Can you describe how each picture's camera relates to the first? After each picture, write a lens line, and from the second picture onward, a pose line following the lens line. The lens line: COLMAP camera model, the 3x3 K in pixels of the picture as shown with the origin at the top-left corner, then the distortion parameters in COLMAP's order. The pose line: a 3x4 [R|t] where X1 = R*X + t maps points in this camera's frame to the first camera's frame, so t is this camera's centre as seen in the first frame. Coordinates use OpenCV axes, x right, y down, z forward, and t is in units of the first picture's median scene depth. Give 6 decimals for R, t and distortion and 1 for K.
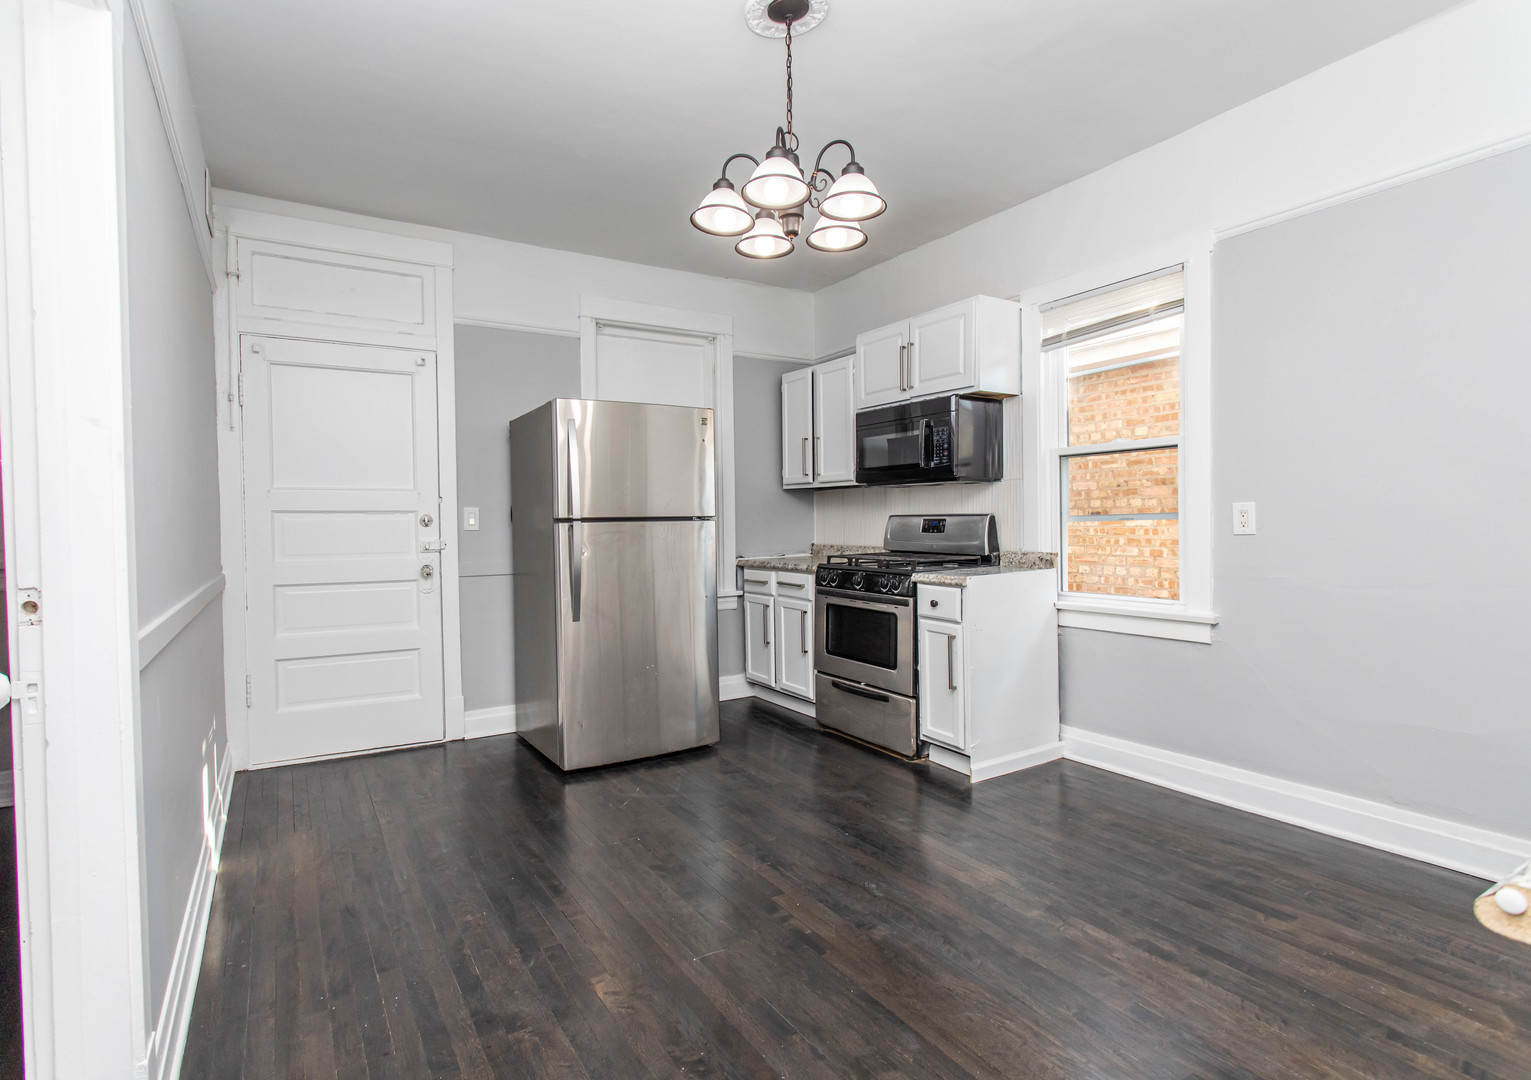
lens RADIAL K [[777.0, 0, 732.3], [0, 777.0, 528.7], [0, 0, 1]] dist [0.002398, -0.000158]
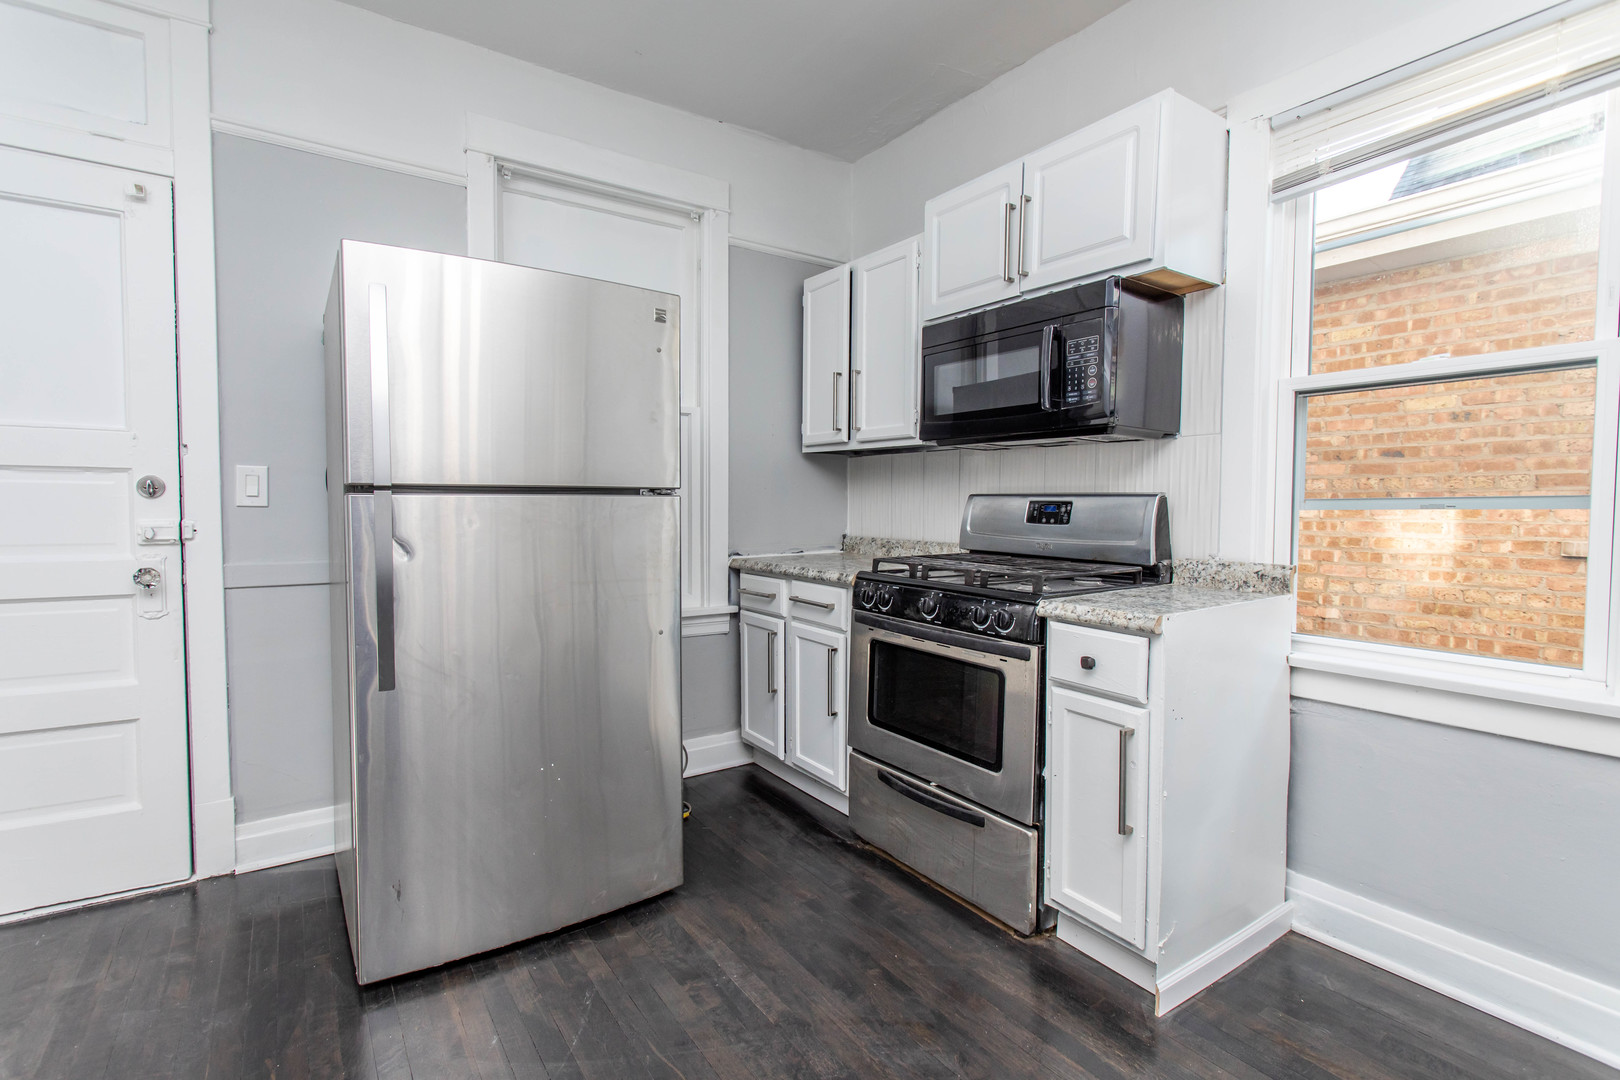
lens RADIAL K [[768.0, 0, 801.5], [0, 768.0, 533.7], [0, 0, 1]] dist [0.000189, 0.000609]
pose [[0.997791, 0.015717, 0.064547, 0.030685], [-0.017593, 0.999436, 0.028589, -0.001056], [-0.064062, -0.029661, 0.997505, 0.446528]]
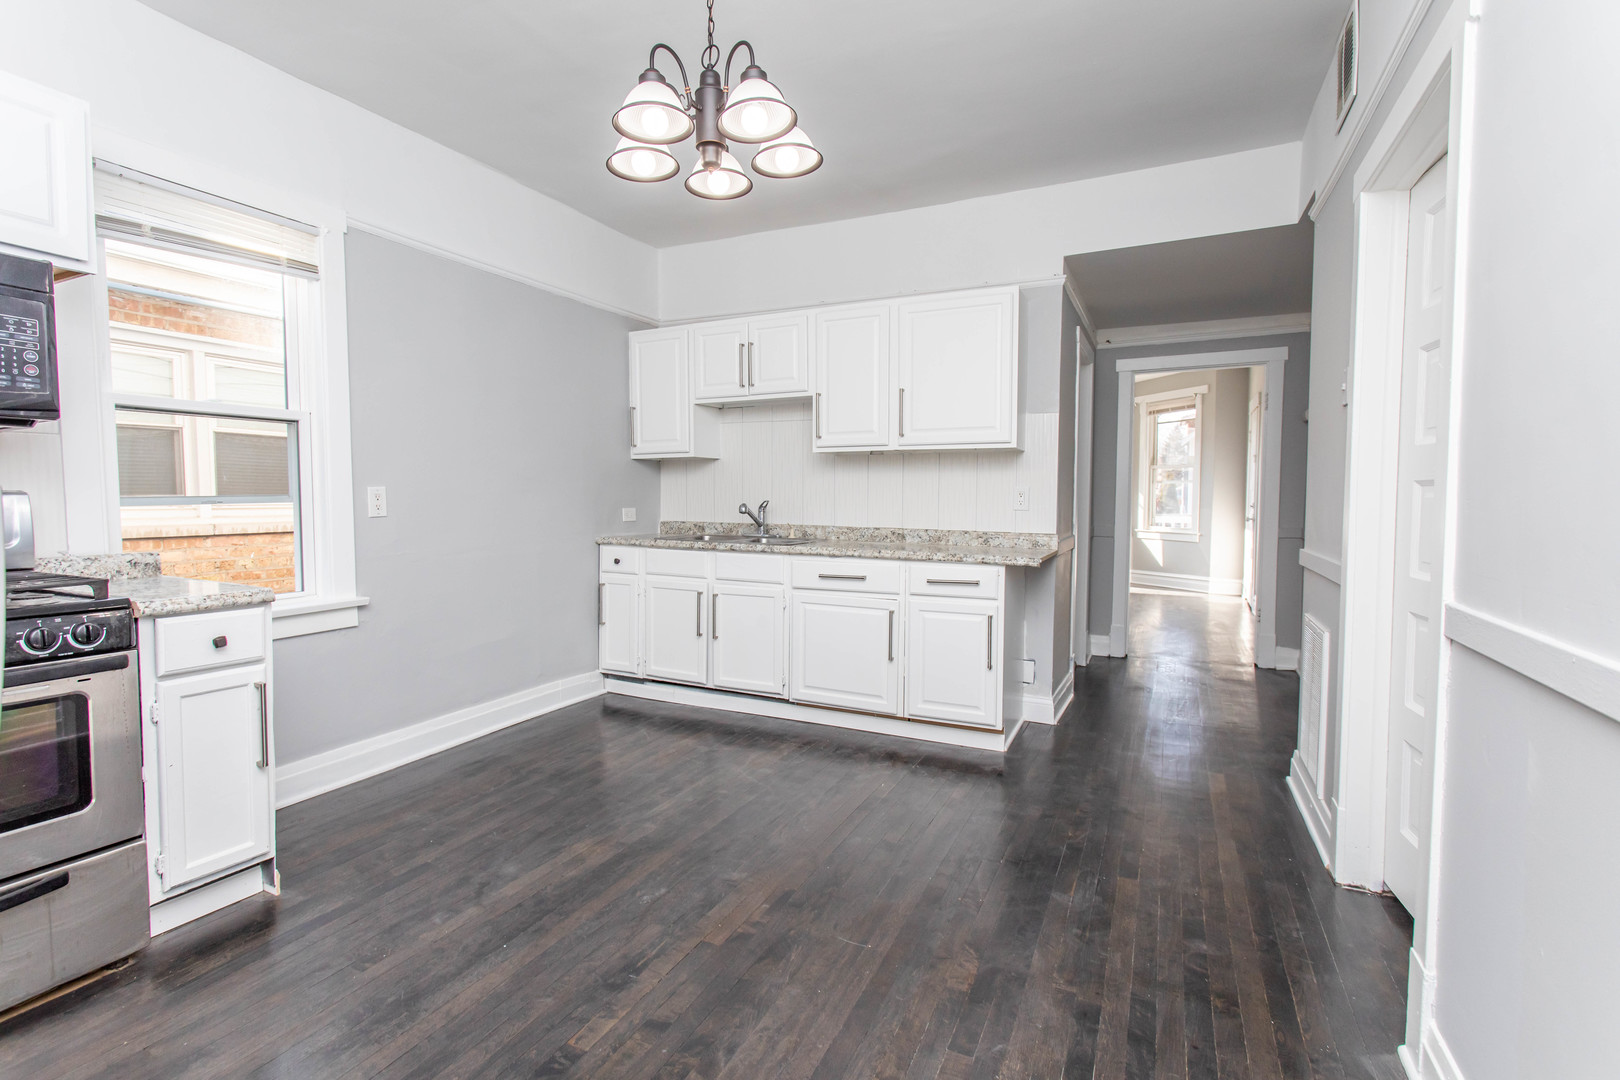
lens RADIAL K [[768.0, 0, 800.4], [0, 768.0, 534.7], [0, 0, 1]] dist [0.000189, 0.000609]
pose [[-0.562722, -0.025974, 0.826238, -0.417663], [0.018038, 0.998882, 0.043686, -0.002933], [-0.826450, 0.039487, -0.561624, 0.850460]]
